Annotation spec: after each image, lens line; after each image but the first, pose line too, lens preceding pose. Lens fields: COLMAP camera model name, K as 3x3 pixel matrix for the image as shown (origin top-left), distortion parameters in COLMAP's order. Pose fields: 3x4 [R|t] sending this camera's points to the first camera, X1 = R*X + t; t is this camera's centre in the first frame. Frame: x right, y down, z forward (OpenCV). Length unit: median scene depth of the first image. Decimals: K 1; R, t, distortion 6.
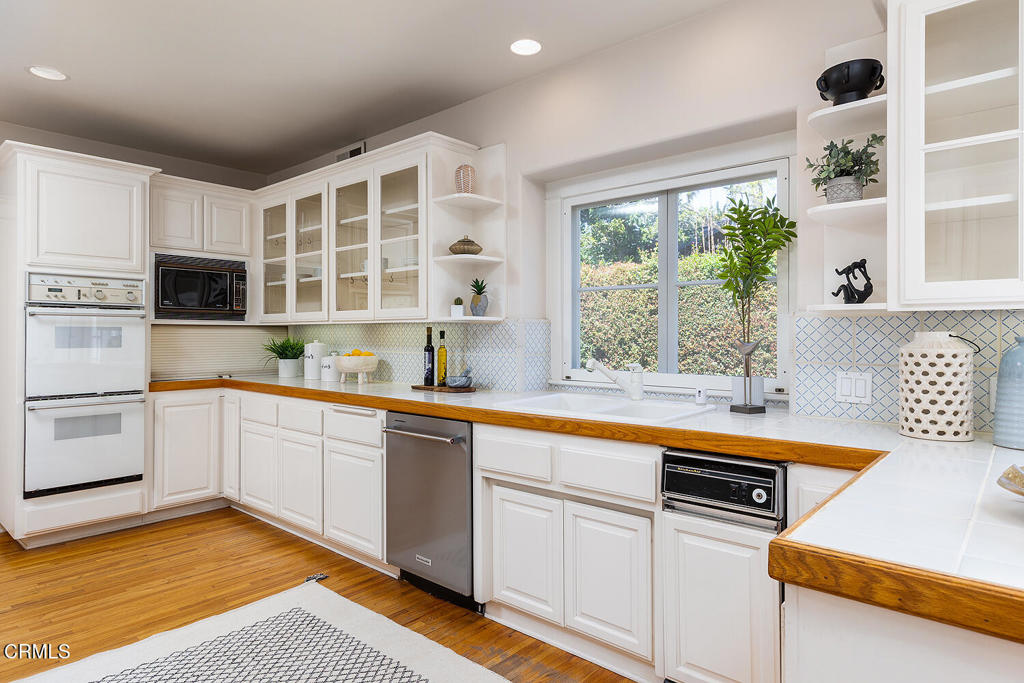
lens RADIAL K [[604.1, 0, 507.8], [0, 604.1, 344.2], [0, 0, 1]] dist [0.000764, -0.000372]
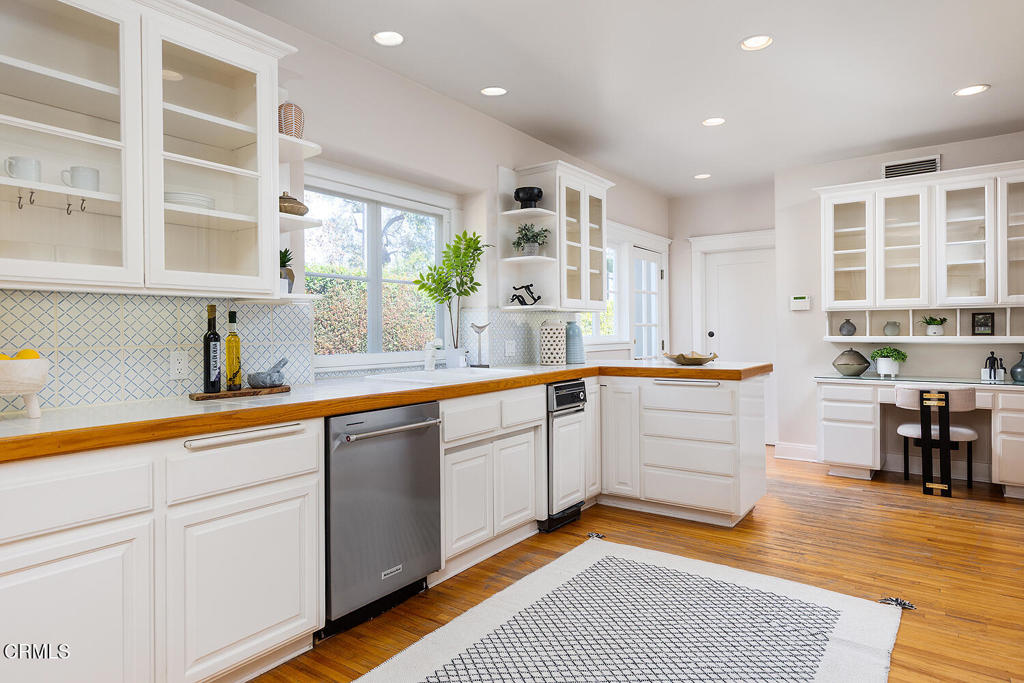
lens RADIAL K [[604.1, 0, 506.9], [0, 604.1, 330.2], [0, 0, 1]] dist [0.000764, -0.000372]
pose [[-0.095757, -0.014219, 0.995303, -0.964321], [0.010259, 0.999831, 0.015271, -0.008927], [-0.995352, 0.011673, -0.095594, 0.851250]]
